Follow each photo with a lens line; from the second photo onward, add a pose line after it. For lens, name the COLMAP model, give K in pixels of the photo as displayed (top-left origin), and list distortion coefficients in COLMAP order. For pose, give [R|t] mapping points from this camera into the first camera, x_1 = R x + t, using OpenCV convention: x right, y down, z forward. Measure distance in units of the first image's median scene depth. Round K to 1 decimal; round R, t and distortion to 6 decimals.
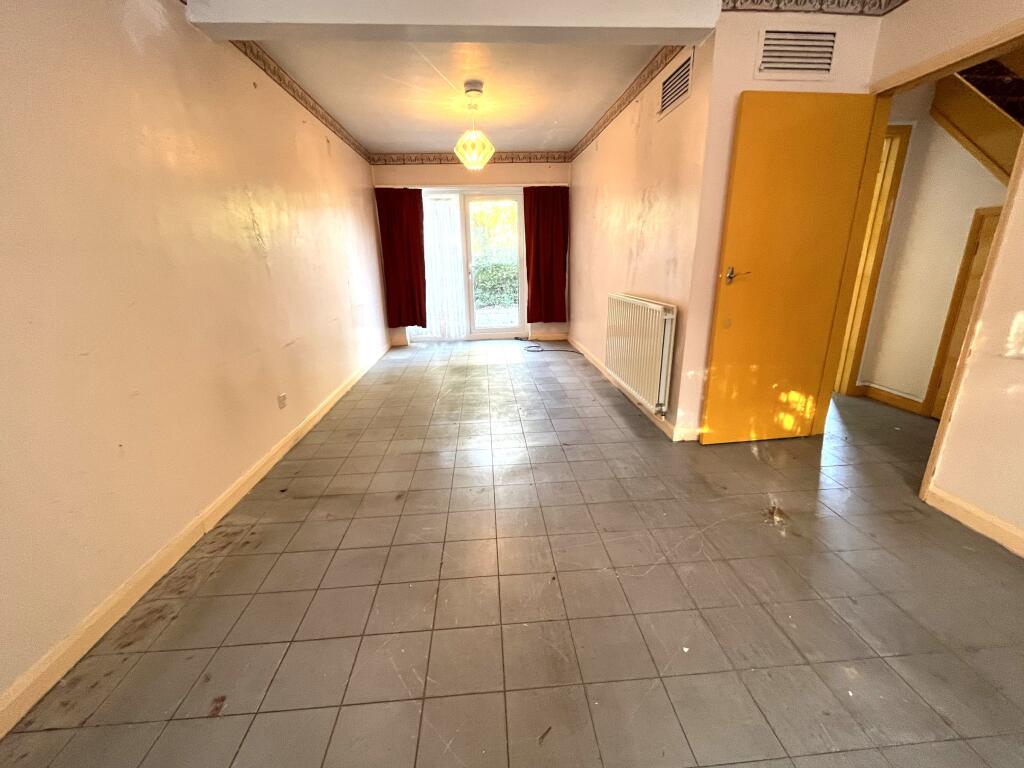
lens RADIAL K [[415.1, 0, 513.9], [0, 415.1, 383.5], [0, 0, 1]] dist [-0.003110, -0.000002]
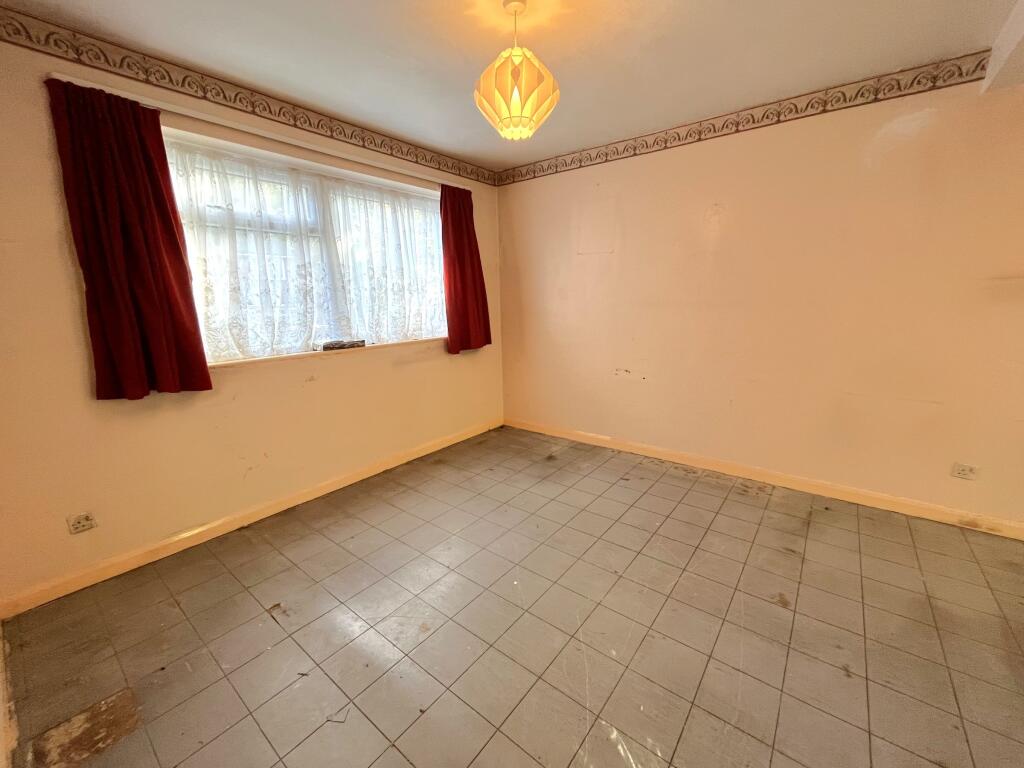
lens RADIAL K [[415.1, 0, 512.3], [0, 415.1, 387.2], [0, 0, 1]] dist [-0.003110, -0.000002]
pose [[-0.675786, 0.194844, -0.710880, 0.886109], [-0.172016, 0.896112, 0.409138, -0.409949], [0.716746, 0.398773, -0.572063, 0.991910]]
